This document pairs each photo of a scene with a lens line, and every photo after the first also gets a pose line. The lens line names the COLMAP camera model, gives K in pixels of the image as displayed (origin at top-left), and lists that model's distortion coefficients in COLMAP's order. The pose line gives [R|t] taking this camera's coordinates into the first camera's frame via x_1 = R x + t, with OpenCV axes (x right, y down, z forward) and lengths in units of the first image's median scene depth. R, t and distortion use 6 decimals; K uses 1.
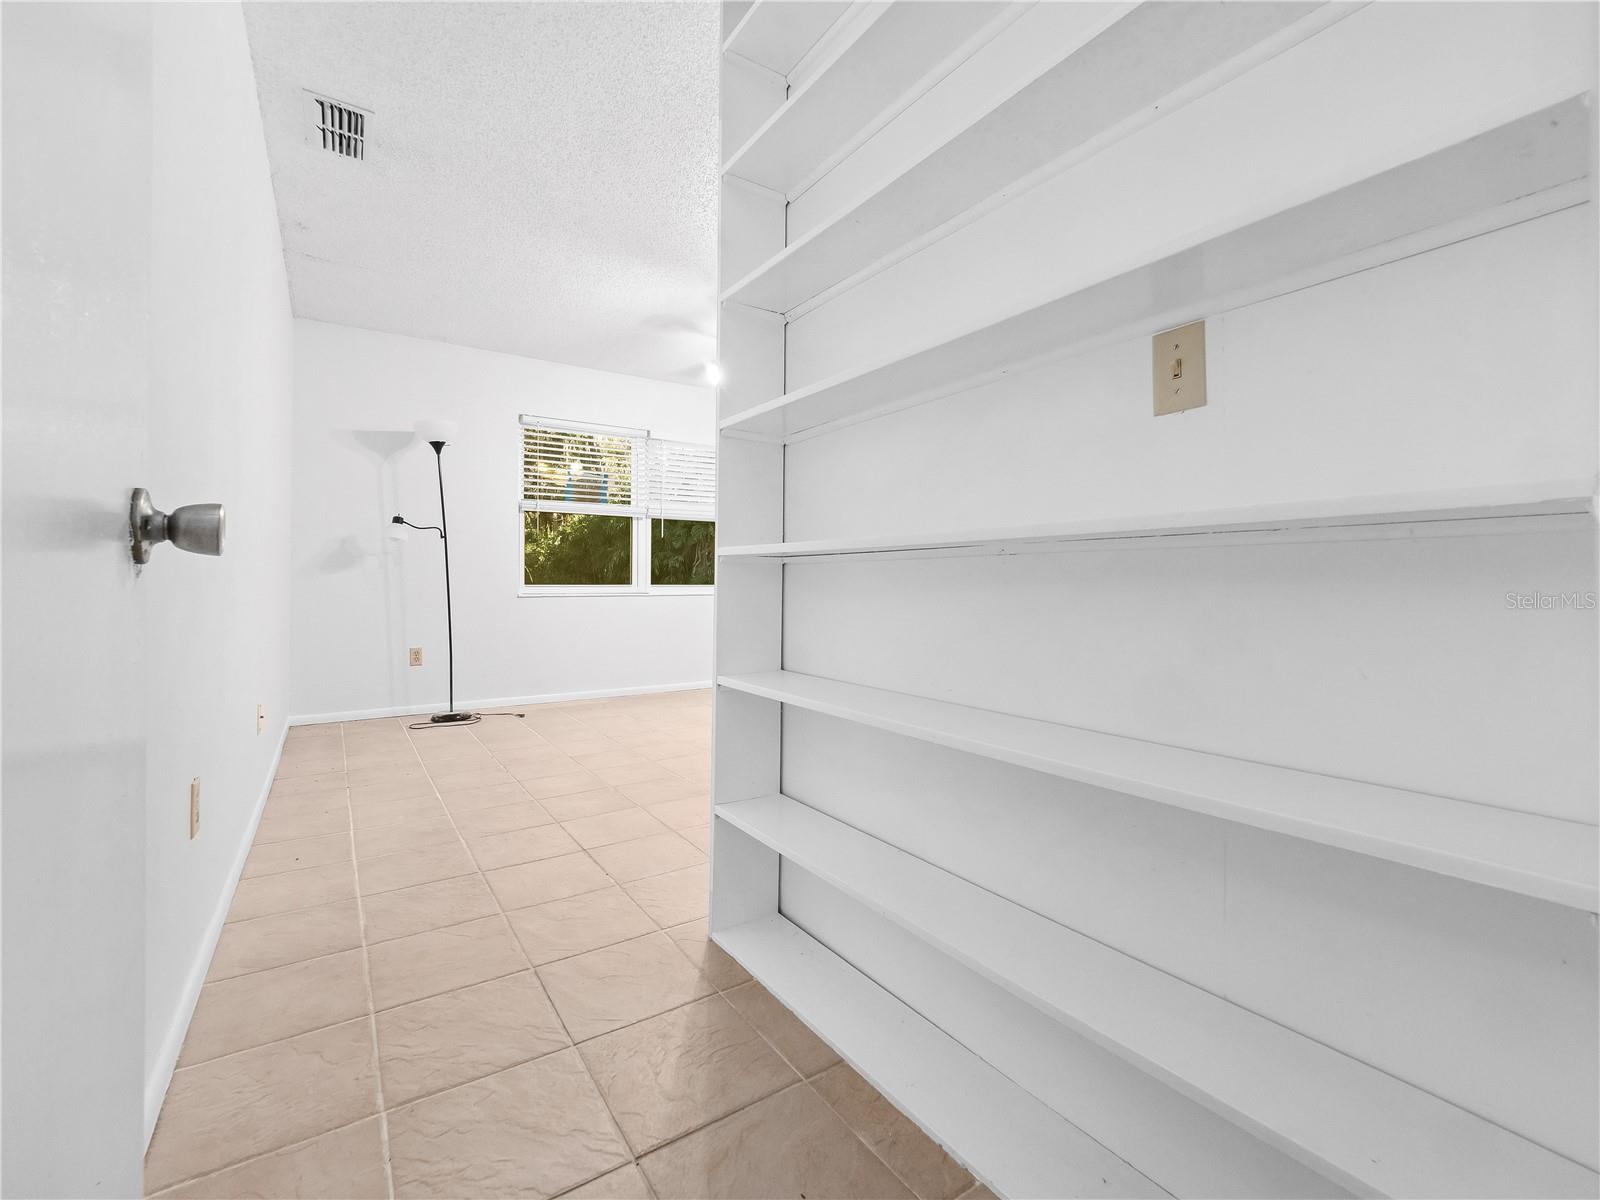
lens RADIAL K [[684.7, 0, 807.0], [0, 684.7, 572.0], [0, 0, 1]] dist [0.001482, 0.000452]
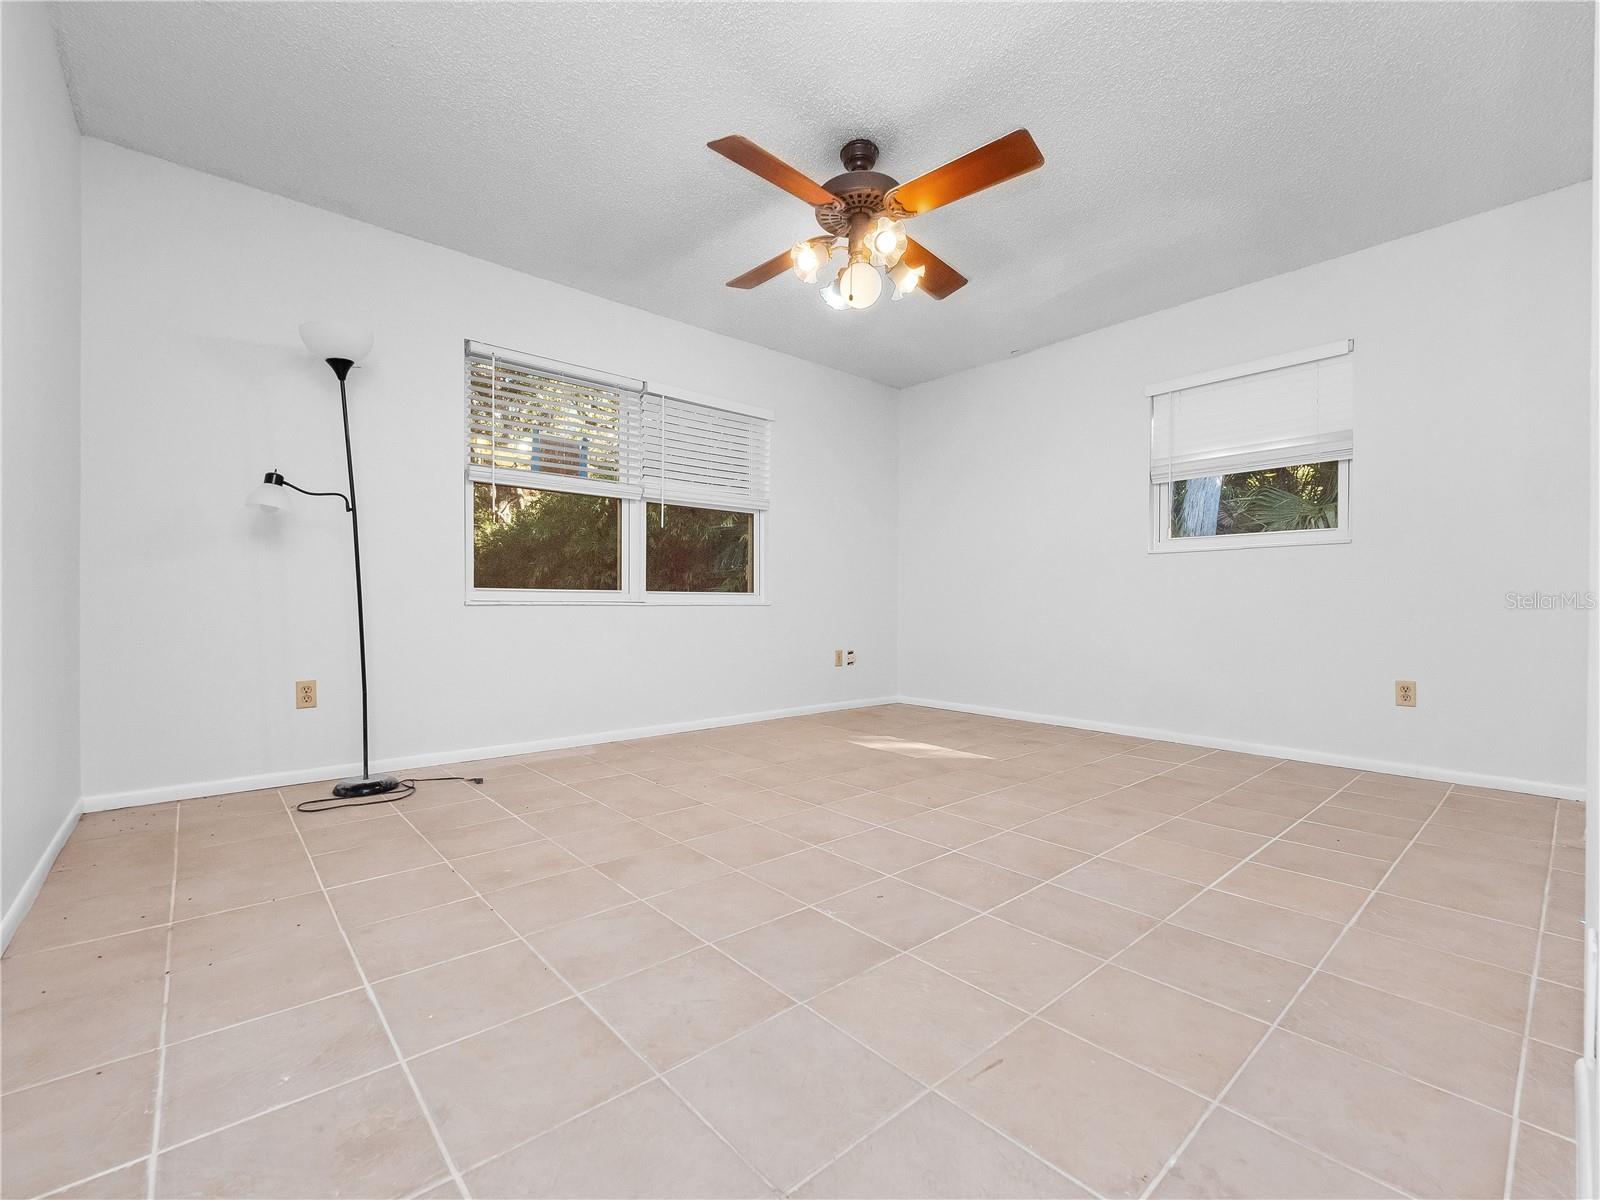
lens RADIAL K [[684.7, 0, 806.3], [0, 684.7, 610.2], [0, 0, 1]] dist [0.001482, 0.000452]
pose [[0.993120, 0.004741, 0.117002, -0.153581], [-0.007564, 0.999691, 0.023700, 0.021932], [-0.116853, -0.024422, 0.992849, 0.261605]]
